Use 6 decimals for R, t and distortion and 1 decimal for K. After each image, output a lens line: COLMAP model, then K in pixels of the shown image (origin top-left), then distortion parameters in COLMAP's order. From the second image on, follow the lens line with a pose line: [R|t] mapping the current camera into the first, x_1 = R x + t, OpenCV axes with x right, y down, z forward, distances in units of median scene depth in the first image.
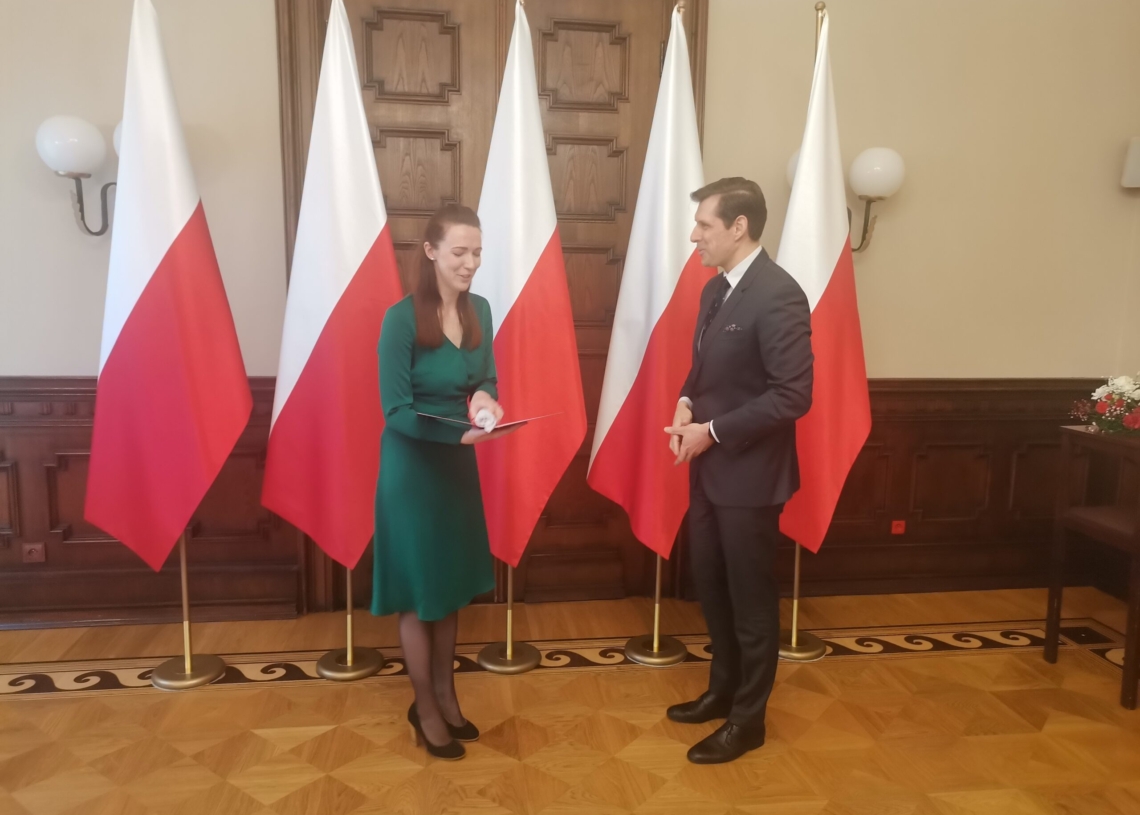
lens RADIAL K [[878.4, 0, 574.3], [0, 878.4, 396.5], [0, 0, 1]] dist [0.009881, 0.010765]
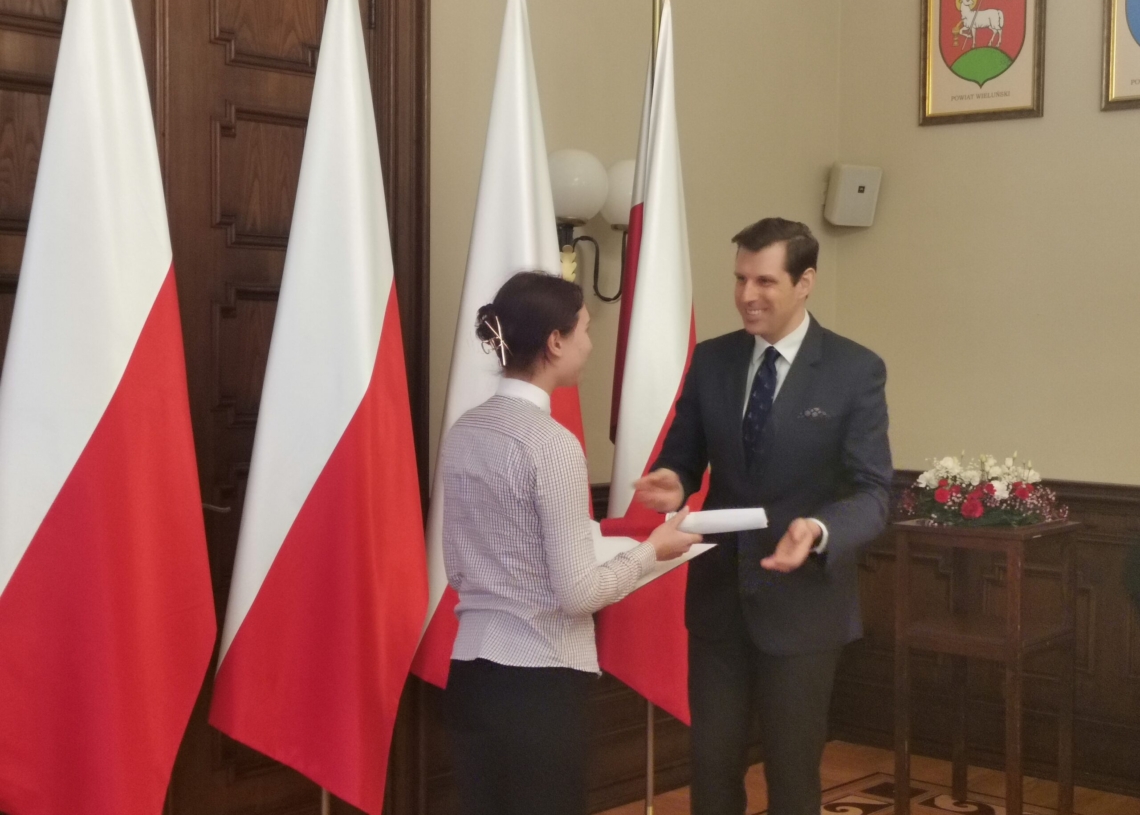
lens RADIAL K [[1663.9, 0, 558.7], [0, 1663.9, 395.7], [0, 0, 1]] dist [0.073107, 0.000000]
pose [[0.781046, -0.027727, 0.623858, -0.630497], [0.082727, 0.994803, -0.059357, -0.016583], [-0.618970, 0.097970, 0.779281, -0.004717]]
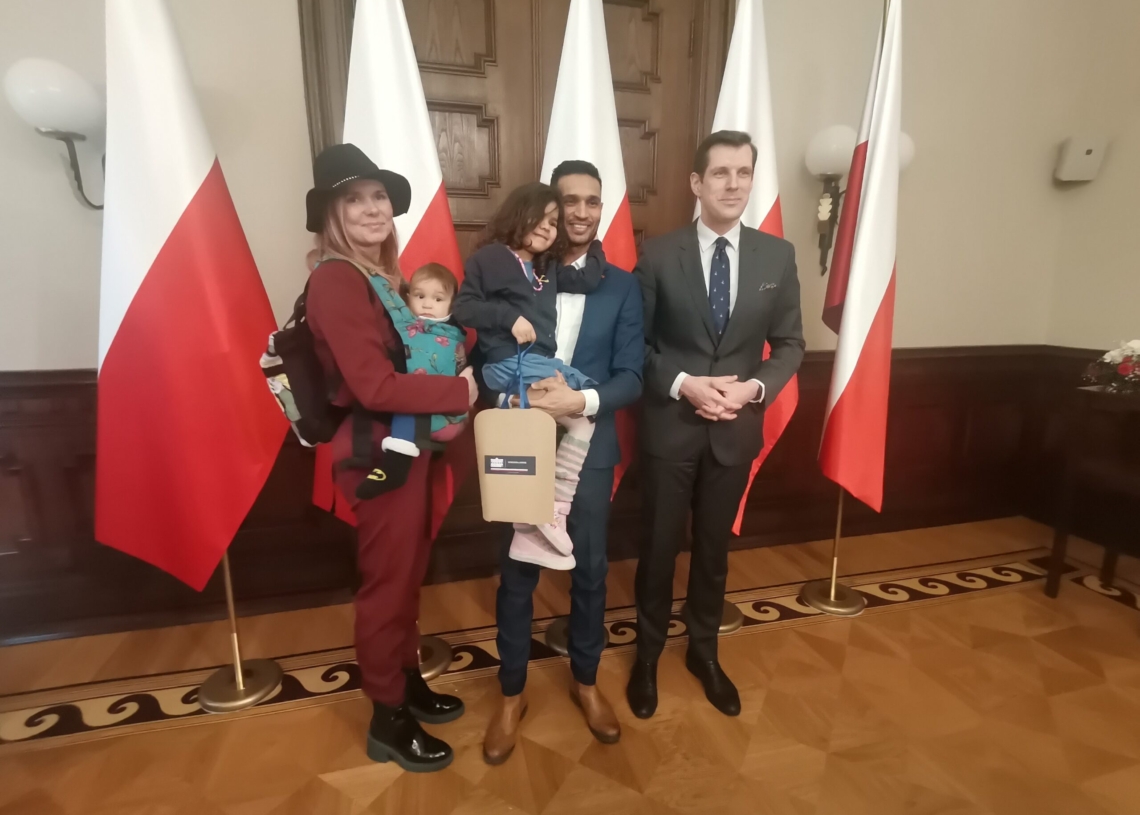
lens RADIAL K [[573.0, 0, 573.2], [0, 573.0, 408.0], [0, 0, 1]] dist [0.014815, -0.011818]
pose [[0.993186, -0.037883, 0.110215, -0.140860], [0.030514, 0.997233, 0.067795, -0.008140], [-0.112479, -0.063970, 0.991593, 0.365557]]
